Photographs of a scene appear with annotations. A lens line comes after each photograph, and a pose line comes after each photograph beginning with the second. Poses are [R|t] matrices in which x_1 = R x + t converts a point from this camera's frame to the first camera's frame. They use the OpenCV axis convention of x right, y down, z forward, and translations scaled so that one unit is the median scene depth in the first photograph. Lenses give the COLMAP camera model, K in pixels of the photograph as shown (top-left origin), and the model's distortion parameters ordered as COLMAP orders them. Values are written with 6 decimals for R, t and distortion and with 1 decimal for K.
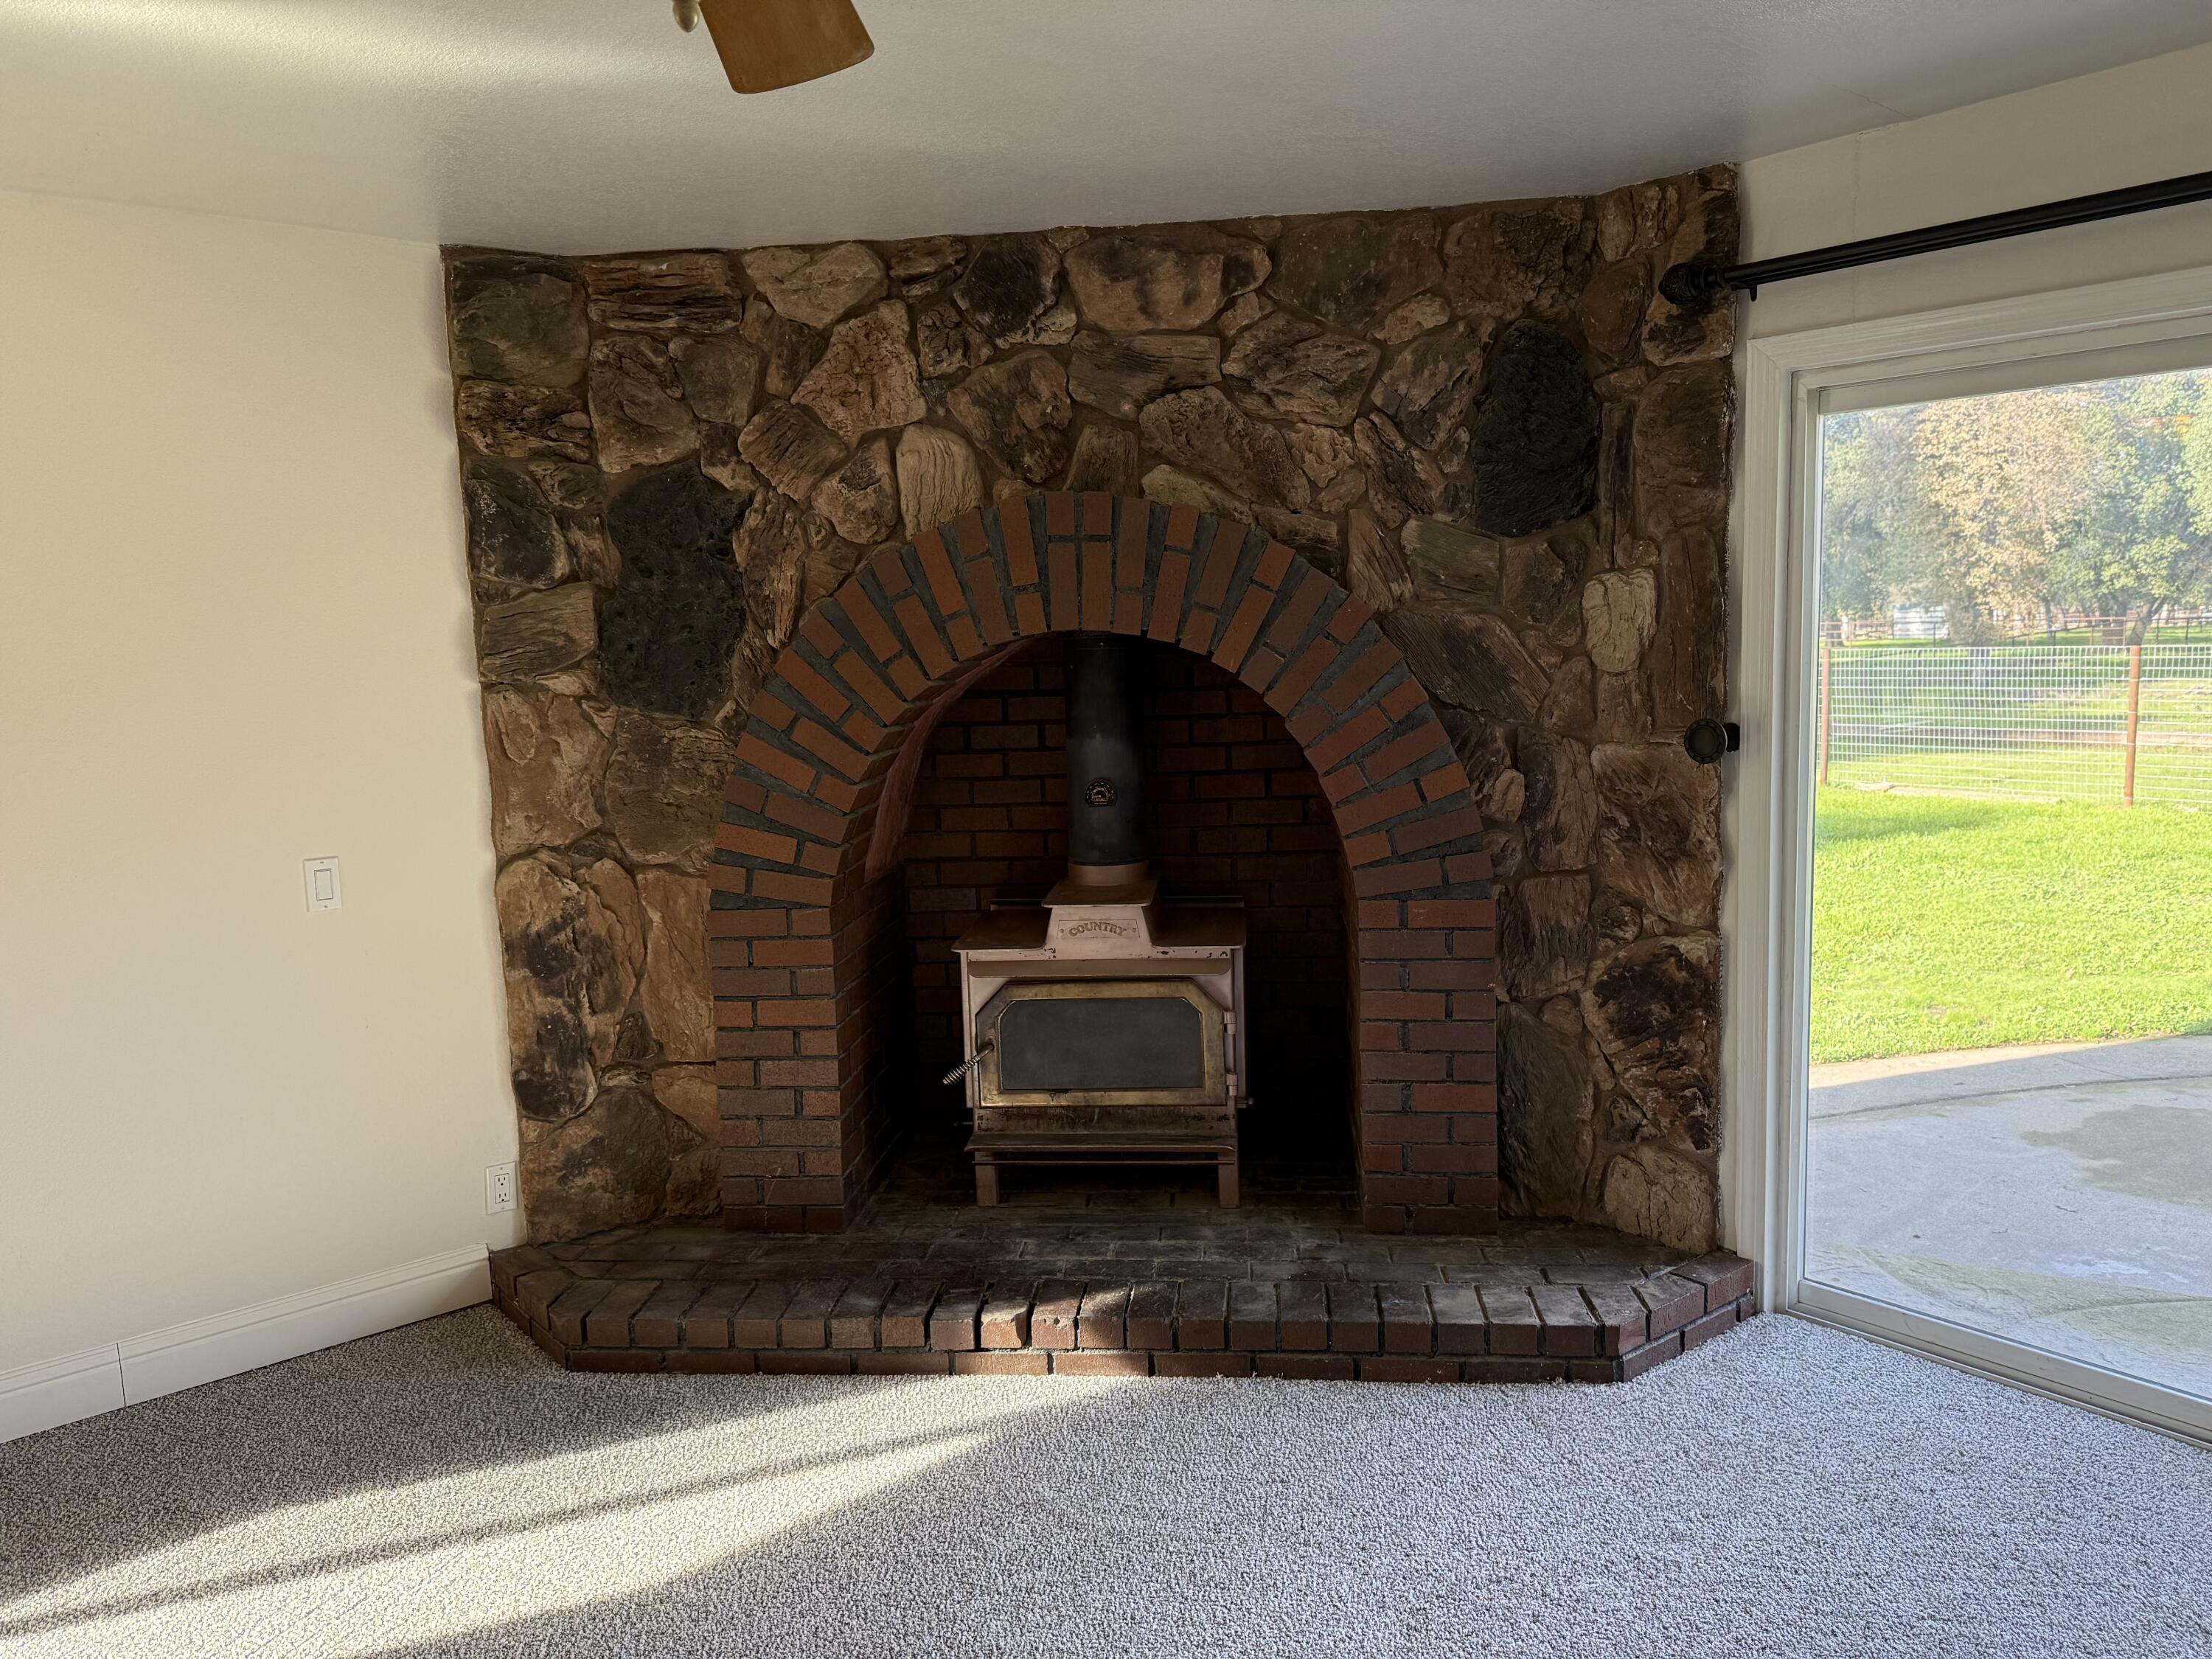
lens RADIAL K [[1543.3, 0, 1102.4], [0, 1543.3, 843.3], [0, 0, 1]] dist [0.064220, -0.075019]
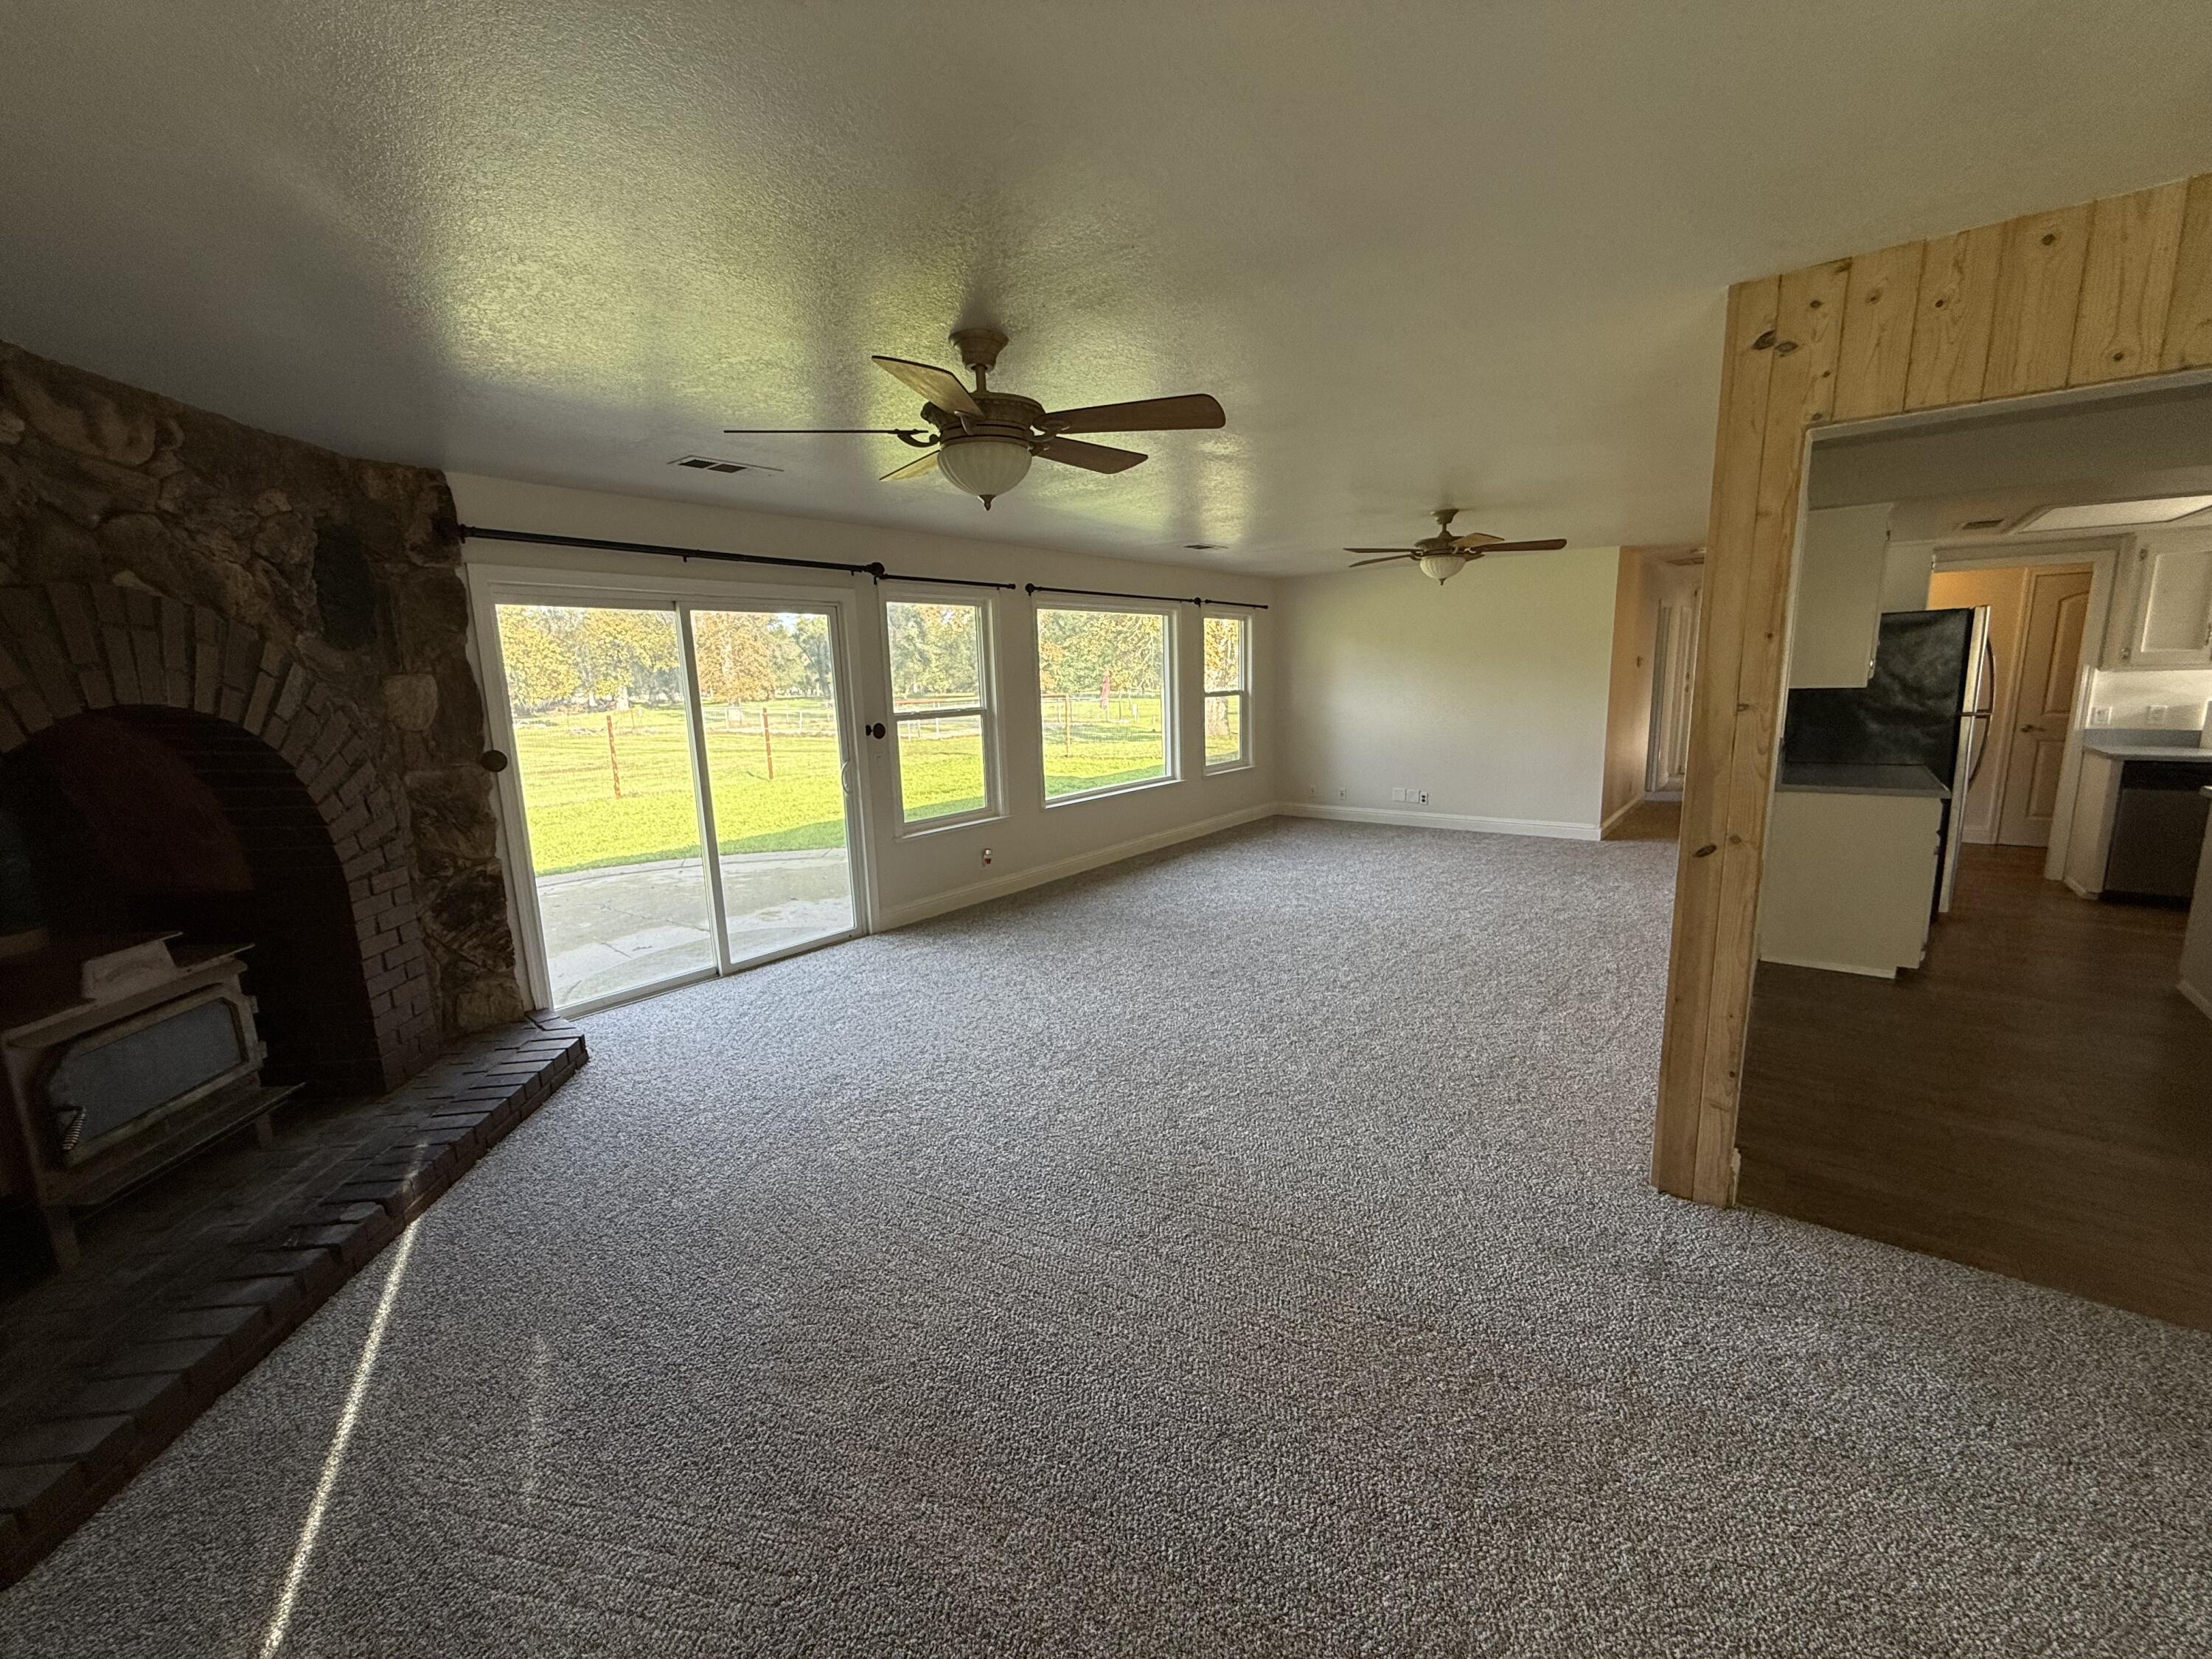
lens RADIAL K [[882.2, 0, 1101.2], [0, 882.2, 834.5], [0, 0, 1]] dist [-0.000367, 0.000422]
pose [[-0.201405, -0.136045, 0.970014, -0.831012], [0.165001, 0.971444, 0.170504, -0.036230], [-0.965511, 0.194393, -0.173206, 0.431708]]
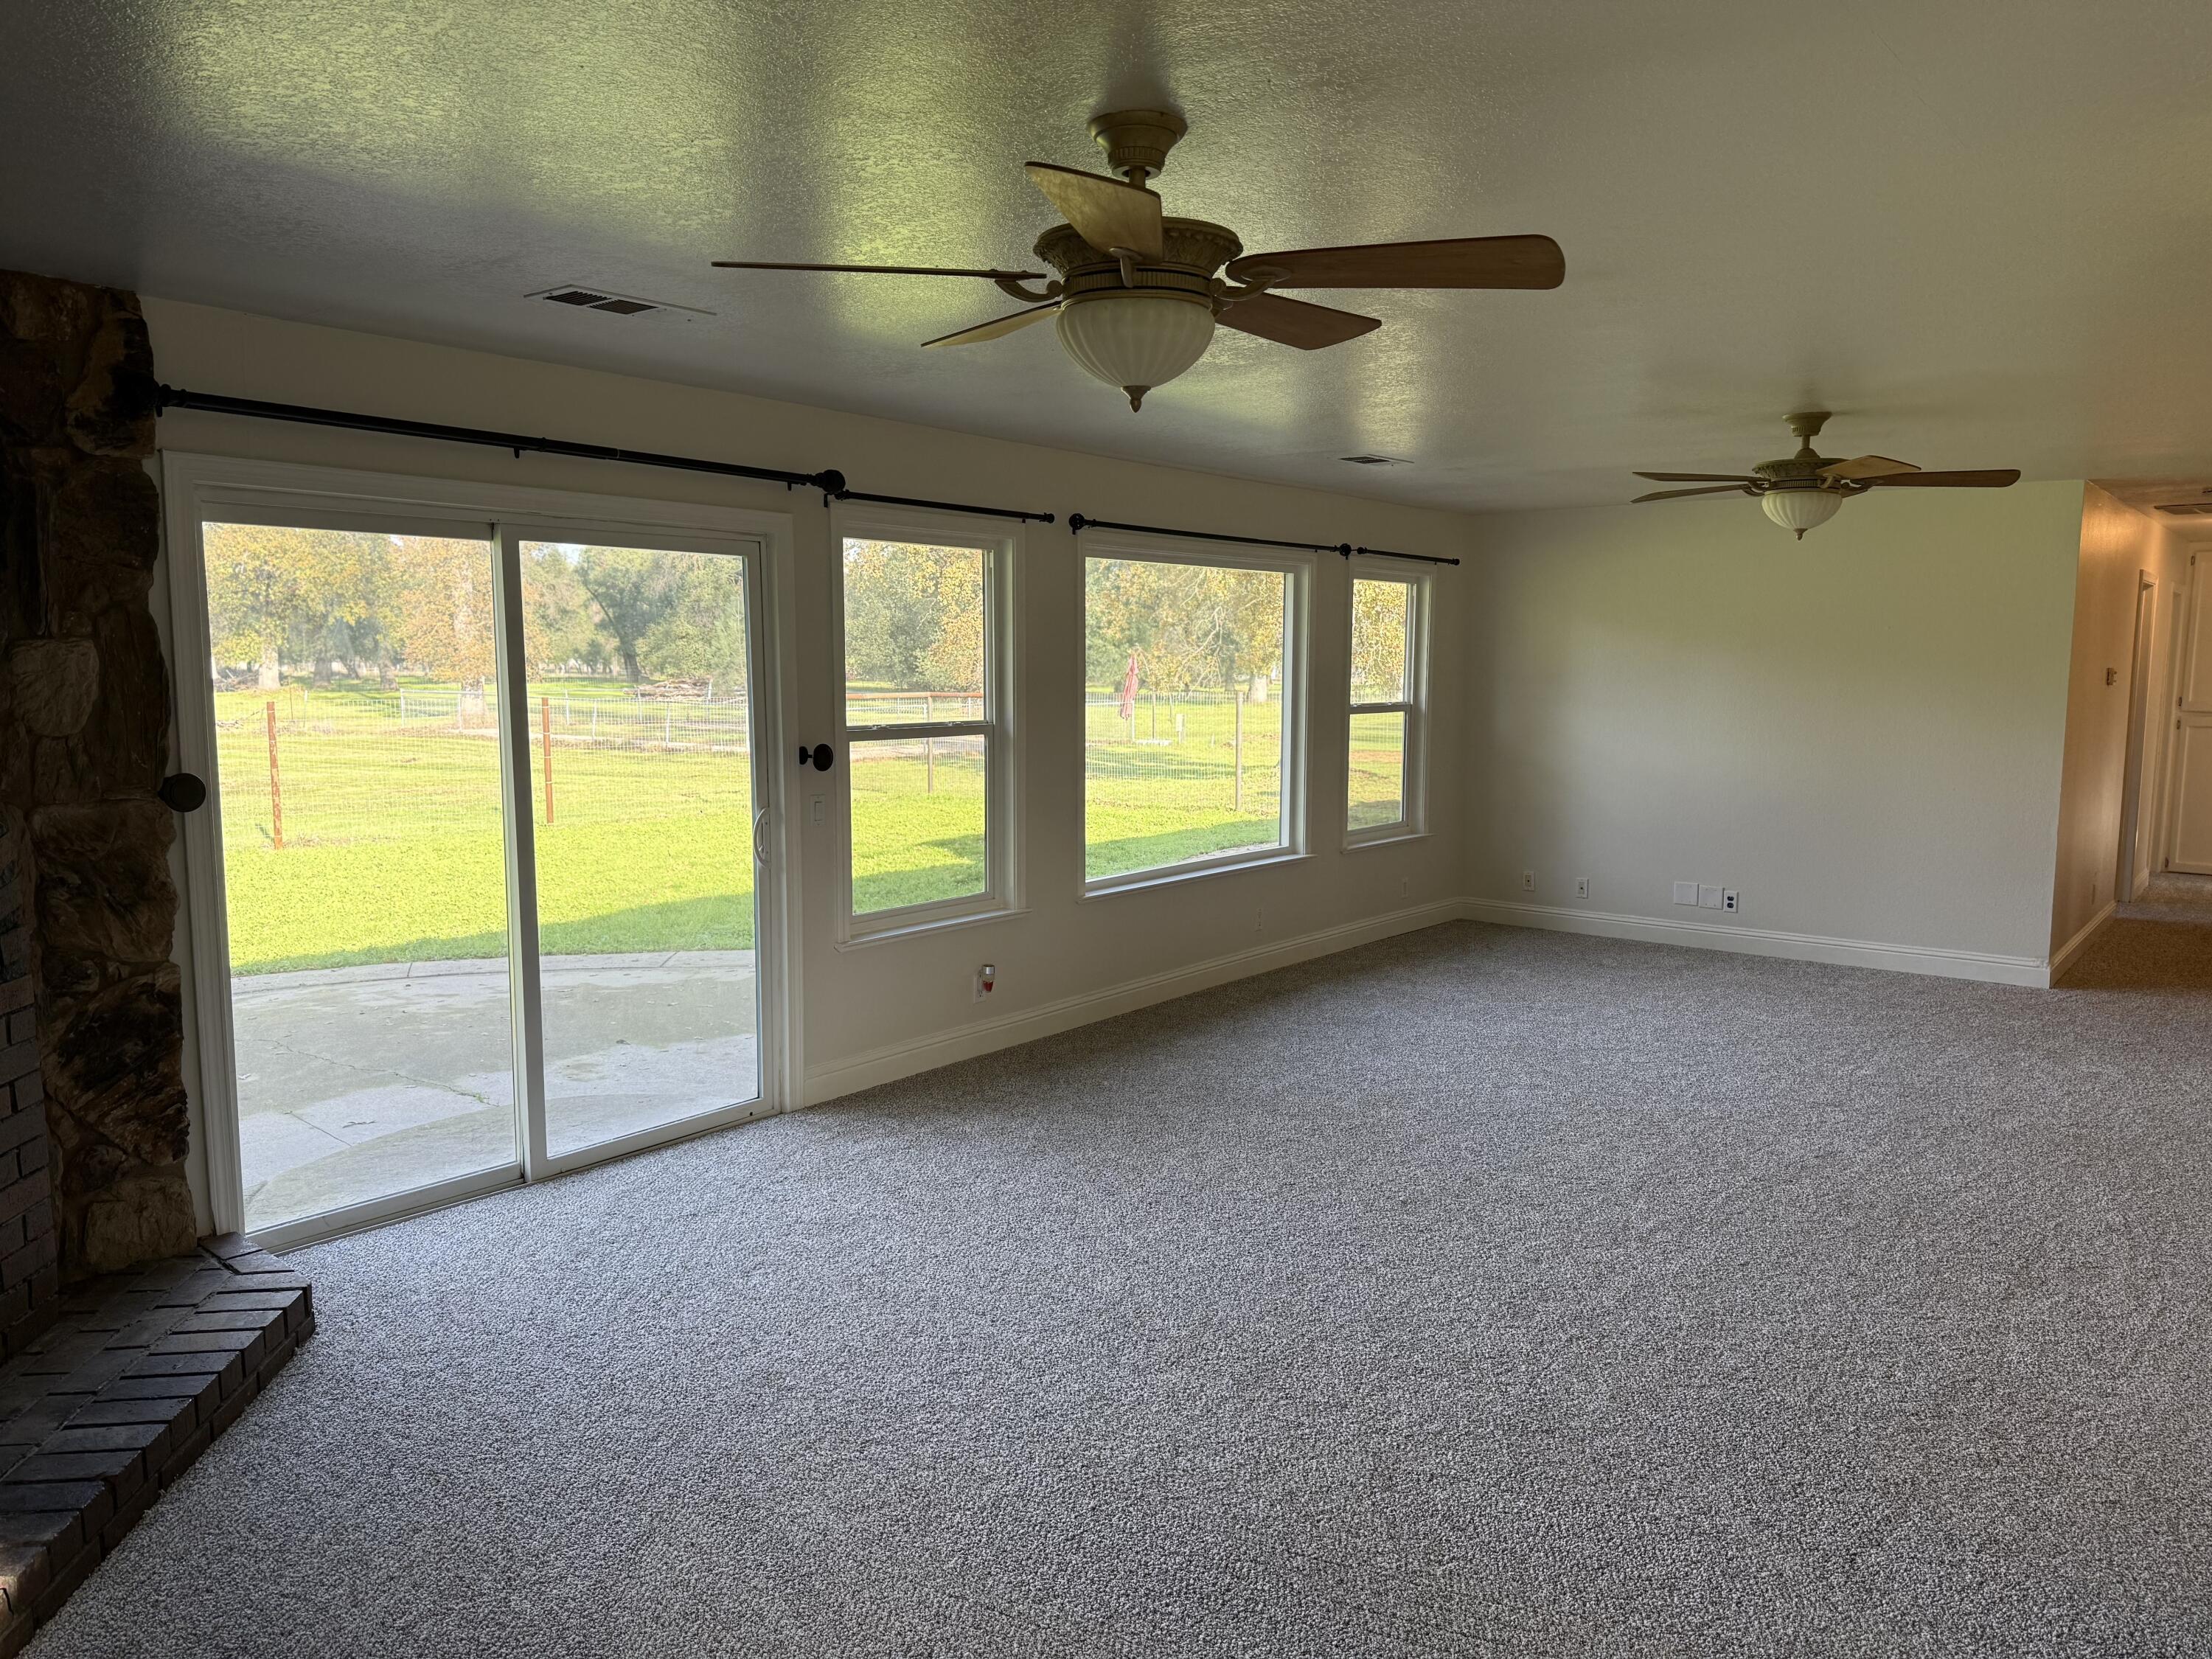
lens RADIAL K [[1543.3, 0, 1107.1], [0, 1543.3, 842.5], [0, 0, 1]] dist [0.064220, -0.075019]
pose [[-0.203613, -0.084636, 0.975386, -0.821681], [0.130519, 0.985018, 0.112718, -0.066214], [-0.970313, 0.150257, -0.189516, 0.529759]]
